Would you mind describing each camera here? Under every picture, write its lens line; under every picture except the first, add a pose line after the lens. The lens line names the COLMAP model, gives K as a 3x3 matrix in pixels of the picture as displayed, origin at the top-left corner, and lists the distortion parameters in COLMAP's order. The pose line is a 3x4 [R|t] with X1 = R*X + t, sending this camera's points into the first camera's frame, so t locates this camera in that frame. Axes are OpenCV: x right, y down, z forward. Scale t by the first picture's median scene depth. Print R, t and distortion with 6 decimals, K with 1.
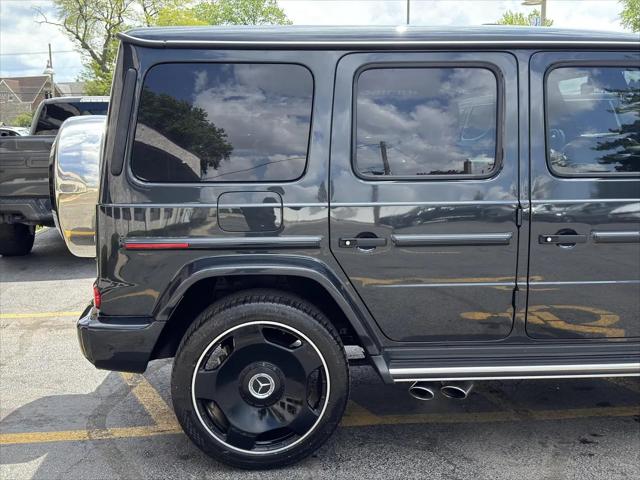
lens RADIAL K [[698.7, 0, 320.0], [0, 698.7, 240.0], [0, 0, 1]] dist [0.147118, -0.340265]
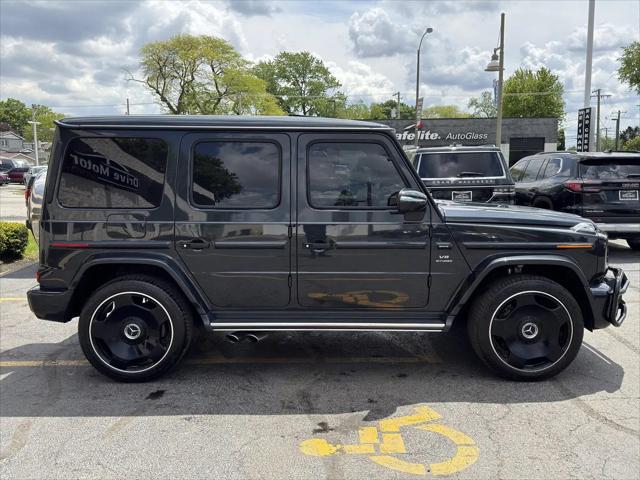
lens RADIAL K [[593.7, 0, 320.0], [0, 593.7, 240.0], [0, 0, 1]] dist [0.148546, -0.320349]
pose [[0.997437, 0.015014, -0.069964, 0.412575], [-0.017383, 0.999292, -0.033374, 0.029061], [0.069413, 0.034505, 0.996991, -0.354295]]
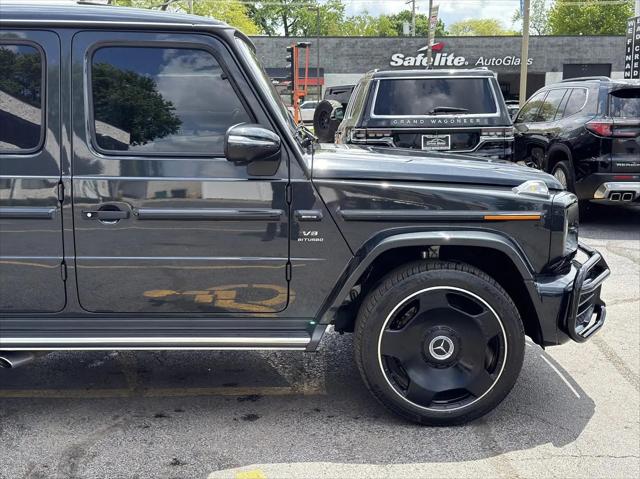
lens RADIAL K [[812.0, 0, 320.0], [0, 812.0, 239.5], [0, 0, 1]] dist [0.202914, -0.499724]
pose [[0.998496, 0.021737, -0.050328, 0.659830], [-0.021290, 0.999729, 0.009408, 0.015573], [0.050519, -0.008322, 0.998688, -0.165346]]
